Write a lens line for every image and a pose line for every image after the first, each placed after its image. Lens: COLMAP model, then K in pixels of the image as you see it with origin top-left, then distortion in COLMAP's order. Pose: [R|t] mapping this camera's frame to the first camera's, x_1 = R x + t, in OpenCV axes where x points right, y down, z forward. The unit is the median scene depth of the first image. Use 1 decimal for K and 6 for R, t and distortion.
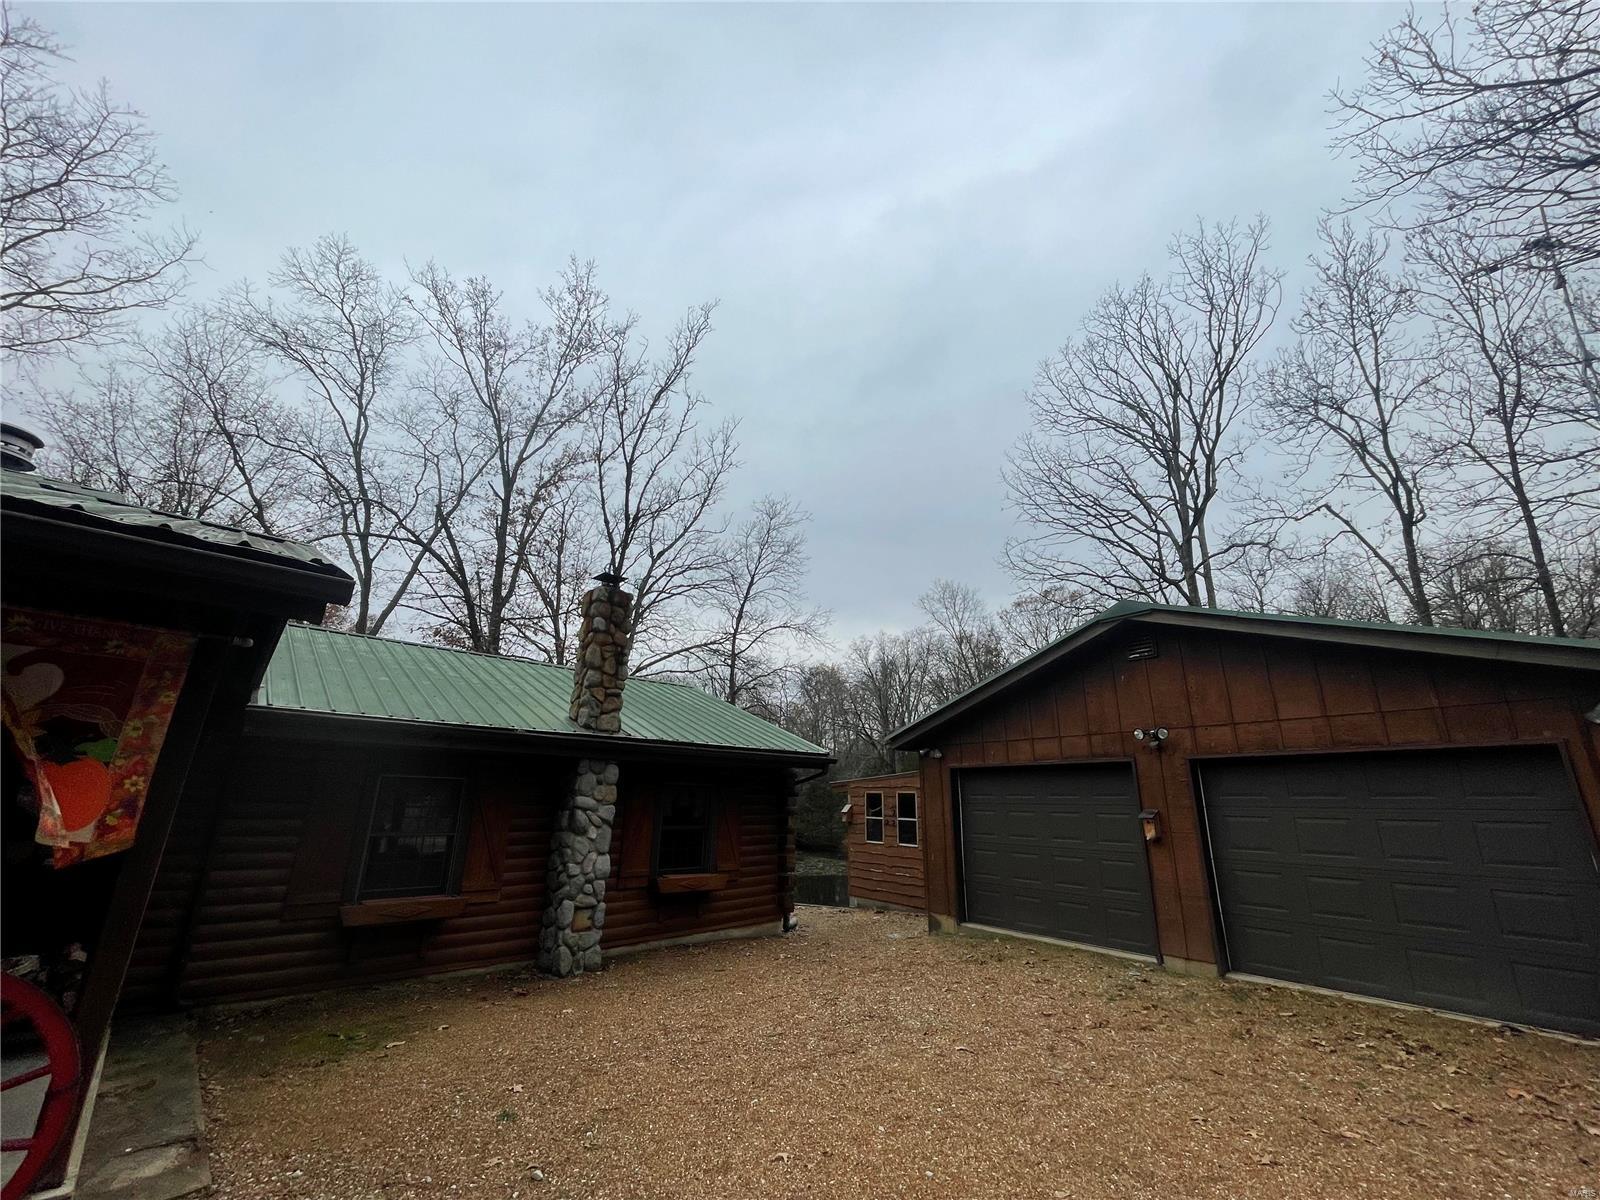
lens RADIAL K [[649.9, 0, 802.4], [0, 649.9, 601.9], [0, 0, 1]] dist [-0.003060, -0.000272]
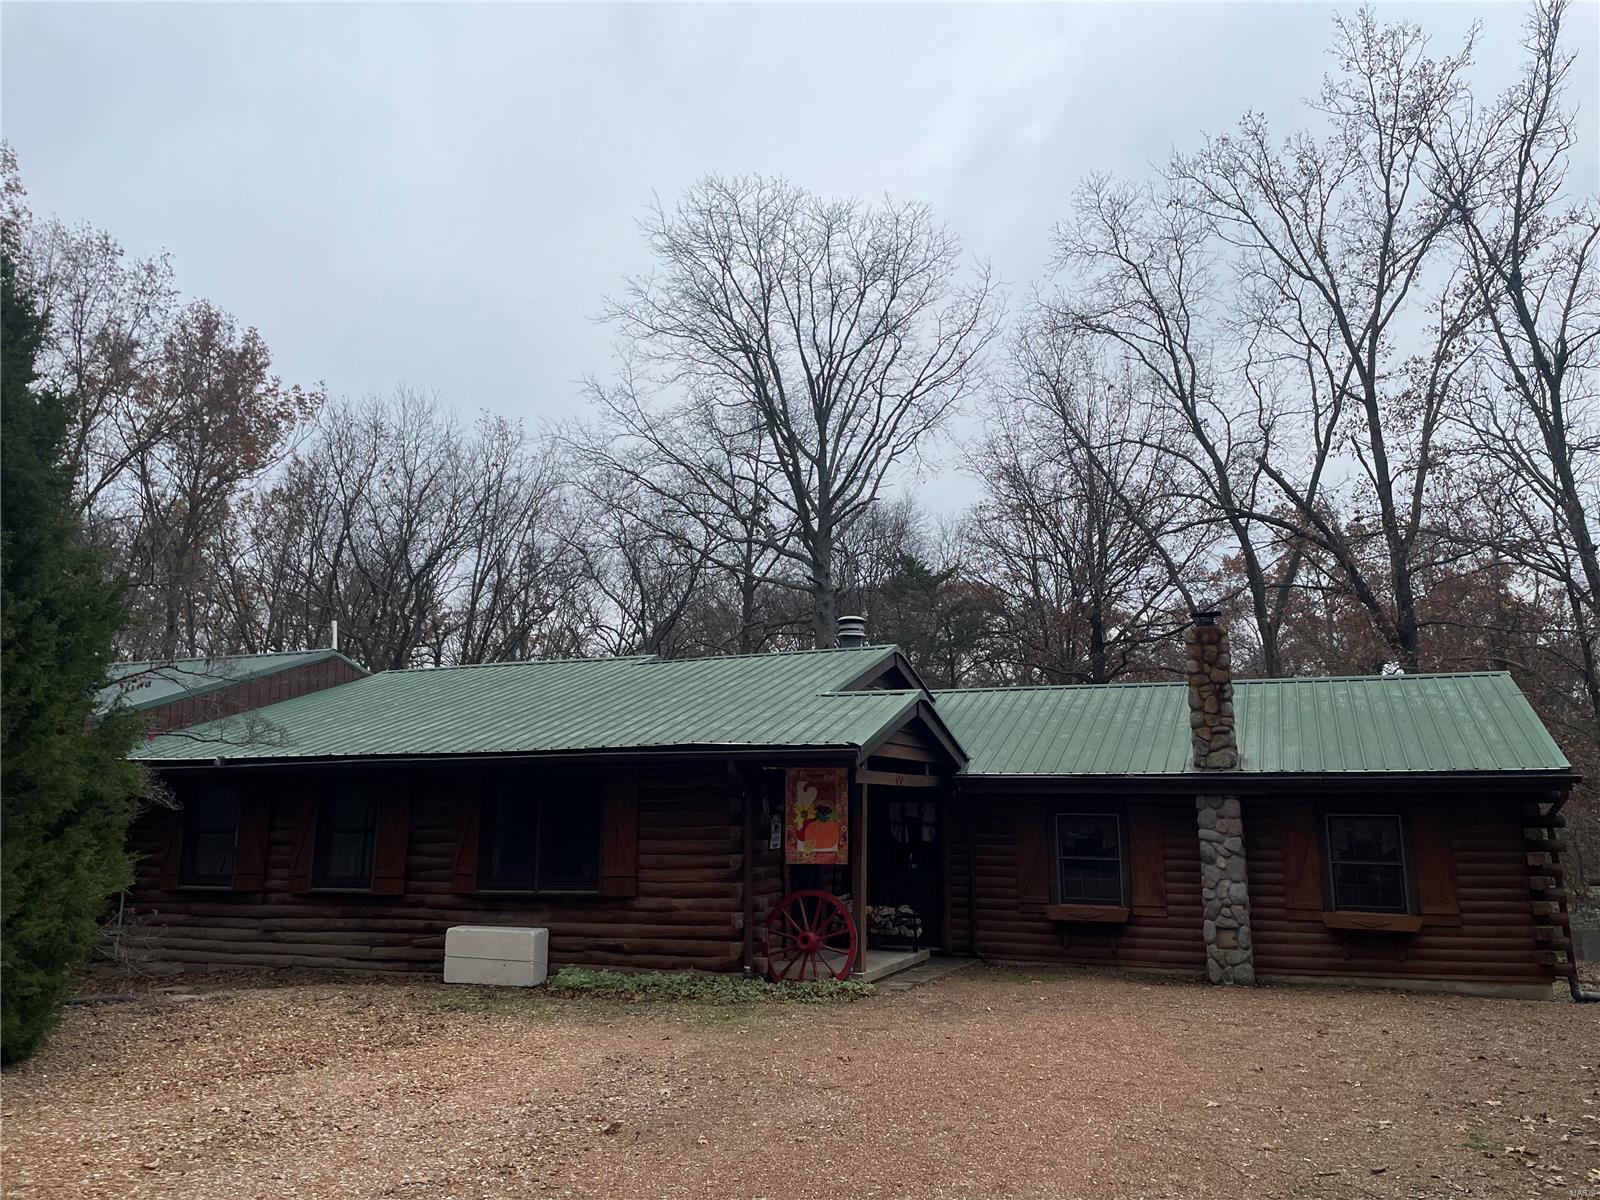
lens RADIAL K [[1195.5, 0, 795.5], [0, 1195.5, 595.5], [0, 0, 1]] dist [0.086934, -0.098458]
pose [[0.407572, -0.176324, -0.895988, 1.271812], [0.274257, 0.959520, -0.064071, -0.135635], [0.871015, -0.219617, 0.439432, -0.403902]]
